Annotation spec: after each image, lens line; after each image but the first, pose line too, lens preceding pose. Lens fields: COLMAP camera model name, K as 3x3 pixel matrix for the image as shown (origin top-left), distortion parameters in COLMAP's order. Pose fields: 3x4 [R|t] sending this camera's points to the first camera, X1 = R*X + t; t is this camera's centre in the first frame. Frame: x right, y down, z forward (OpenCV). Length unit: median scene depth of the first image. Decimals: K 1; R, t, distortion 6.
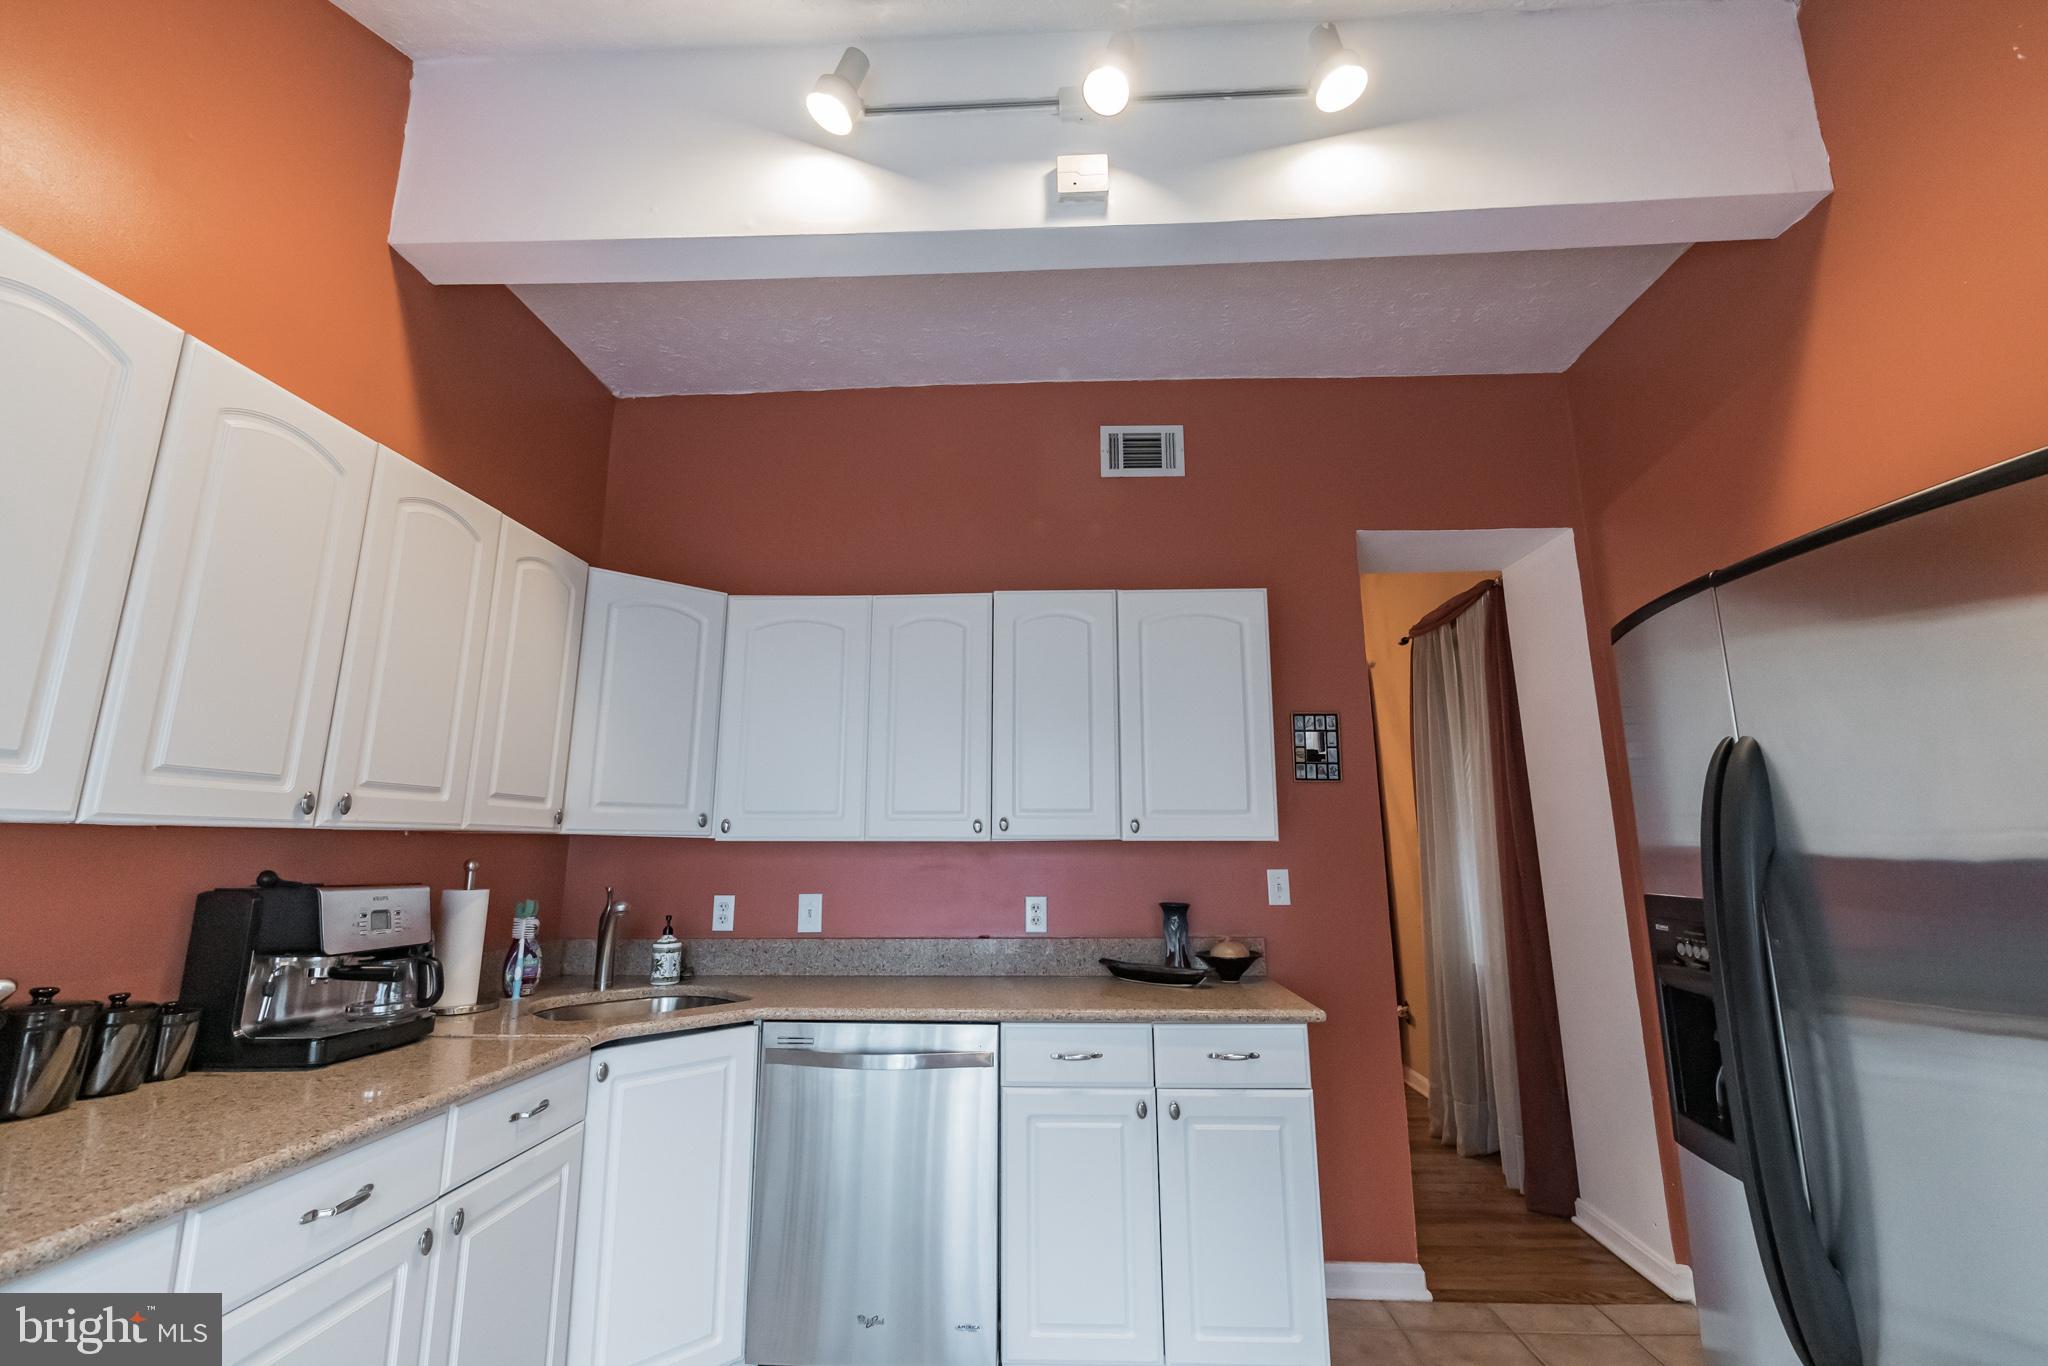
lens RADIAL K [[873.9, 0, 1024.0], [0, 873.9, 683.0], [0, 0, 1]] dist [-0.009260, 0.004452]
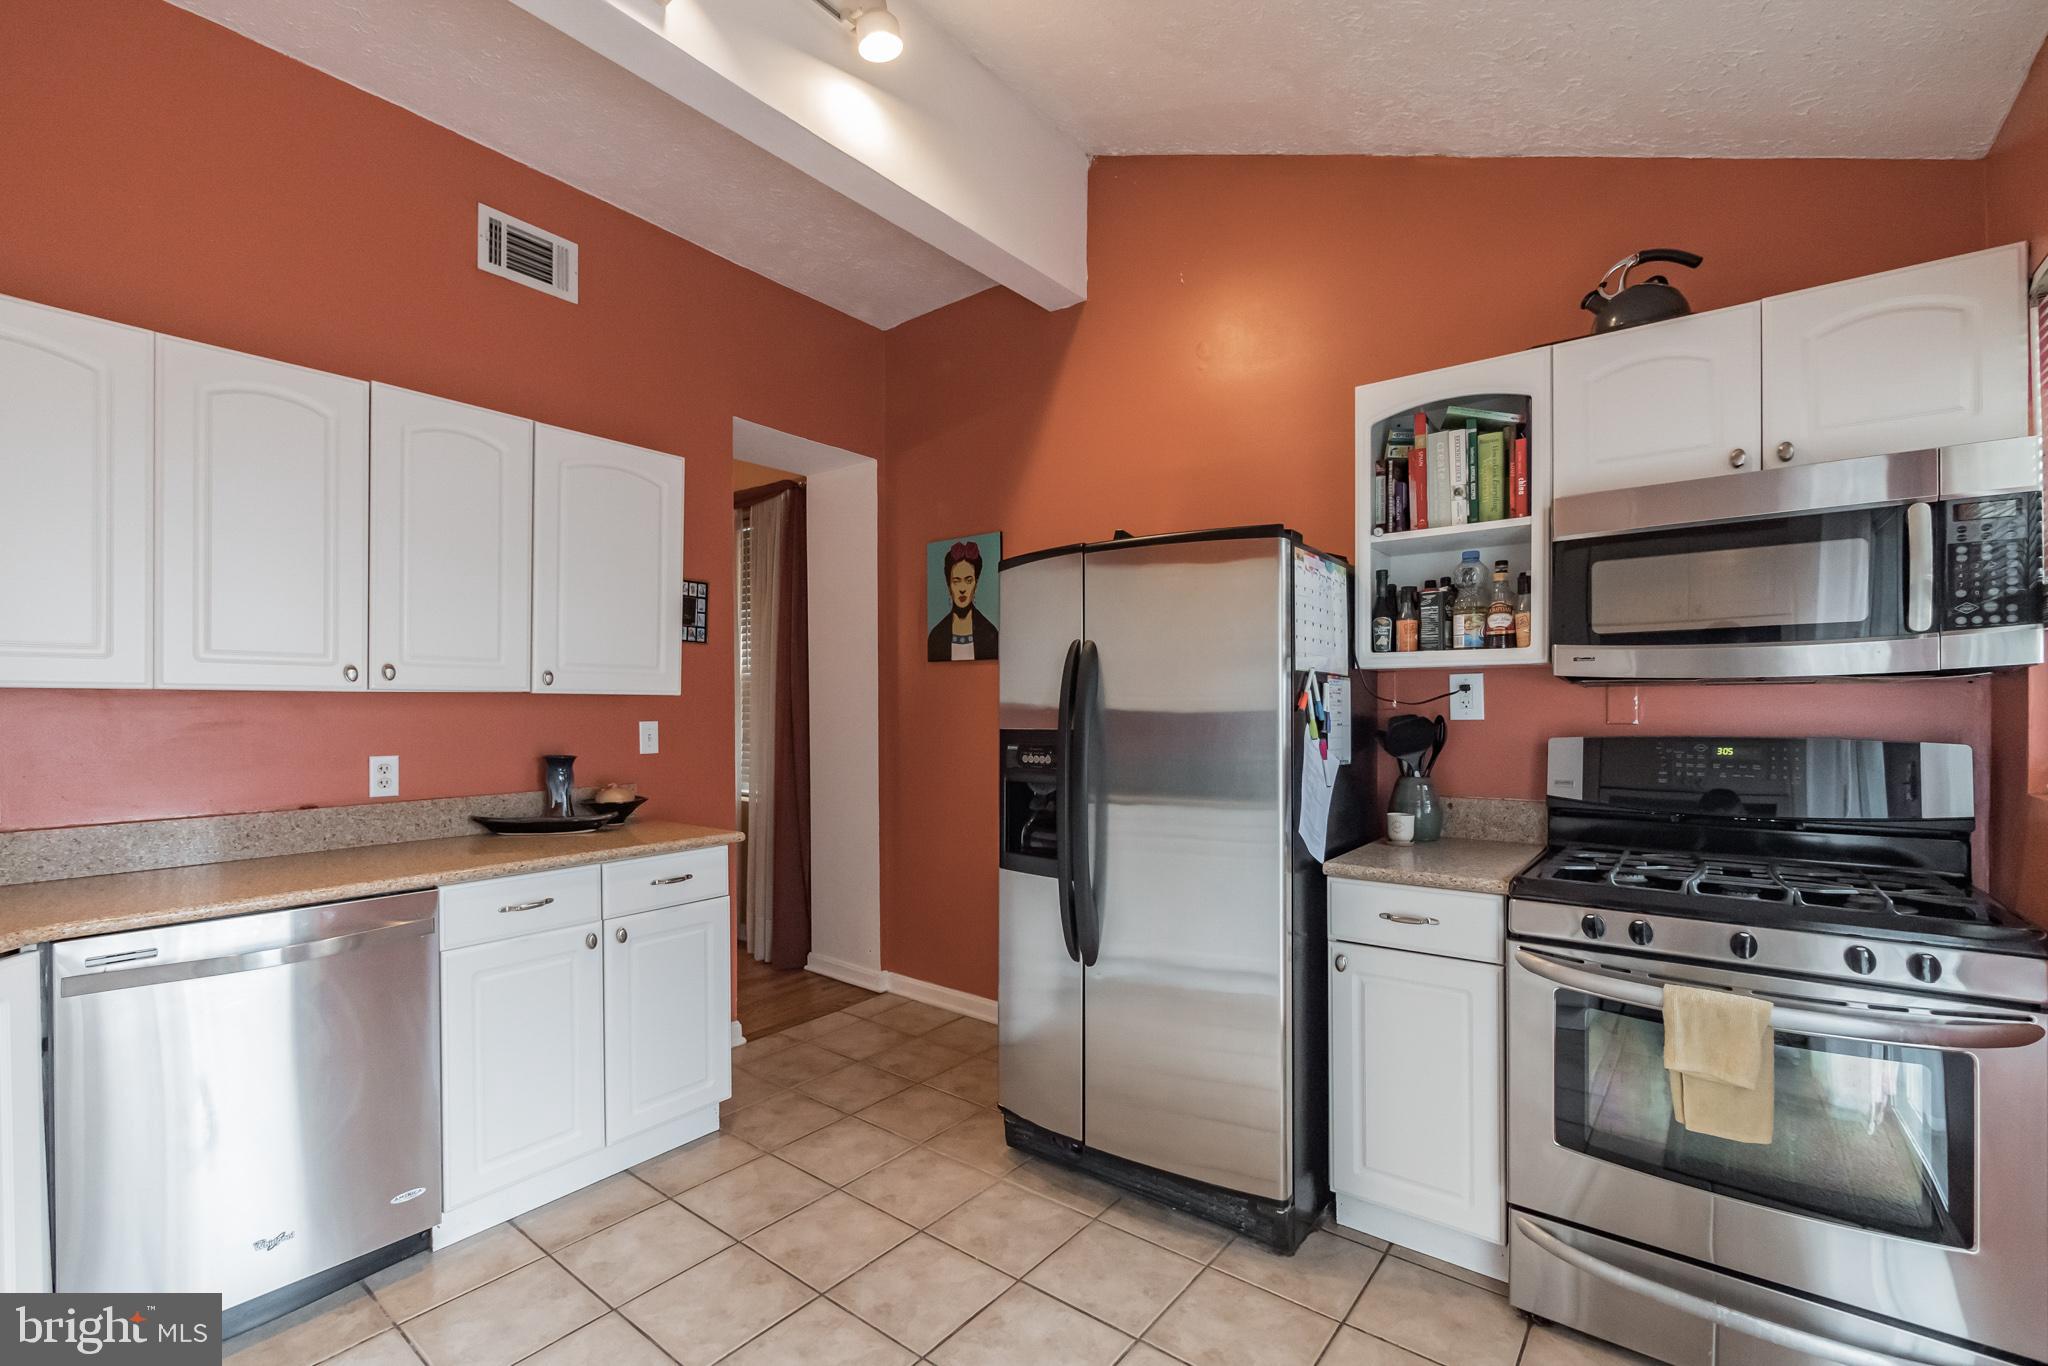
lens RADIAL K [[879.2, 0, 1019.0], [0, 879.2, 724.7], [0, 0, 1]] dist [-0.011938, 0.000178]
pose [[0.577921, -0.016217, 0.815932, -0.350637], [-0.153054, 0.979908, 0.127884, 0.009592], [-0.801612, -0.198789, 0.563827, 0.022449]]
